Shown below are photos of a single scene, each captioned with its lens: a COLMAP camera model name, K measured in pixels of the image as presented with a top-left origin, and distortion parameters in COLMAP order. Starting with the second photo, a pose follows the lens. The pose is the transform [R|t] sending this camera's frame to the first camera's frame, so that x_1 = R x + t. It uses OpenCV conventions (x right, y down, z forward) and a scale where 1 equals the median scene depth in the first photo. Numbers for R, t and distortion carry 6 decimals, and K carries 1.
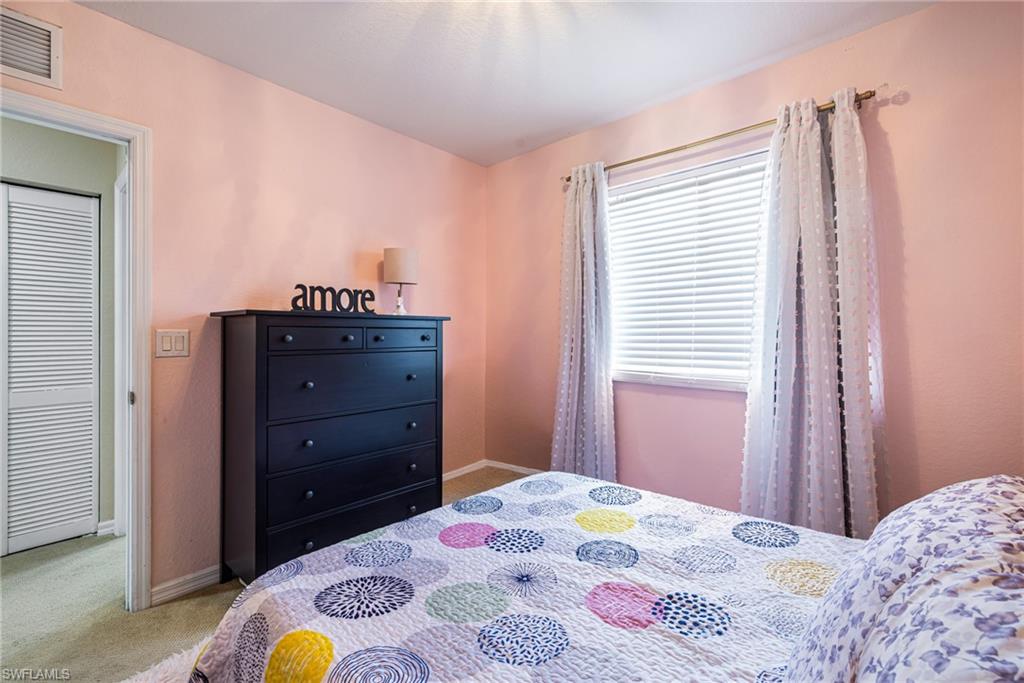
lens RADIAL K [[453.7, 0, 510.1], [0, 453.7, 338.5], [0, 0, 1]] dist [-0.000662, -0.000029]
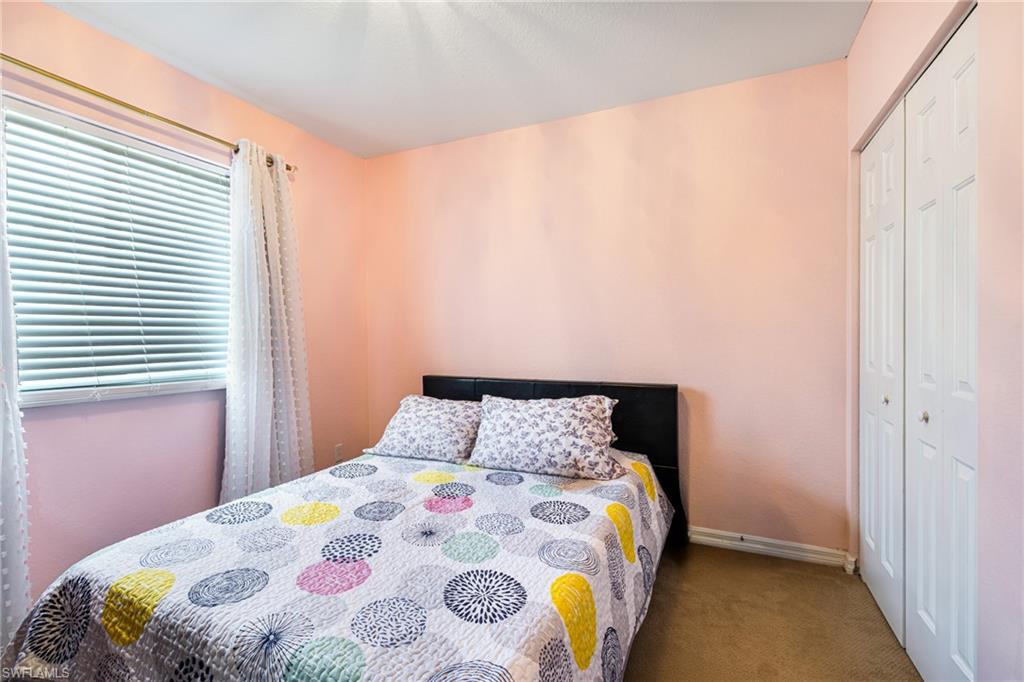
lens RADIAL K [[453.7, 0, 510.1], [0, 453.7, 338.0], [0, 0, 1]] dist [-0.000662, -0.000029]
pose [[-0.301579, -0.003918, 0.953433, -0.980525], [0.010569, 0.999916, 0.007452, -0.000086], [-0.953383, 0.012324, -0.301513, 0.947906]]
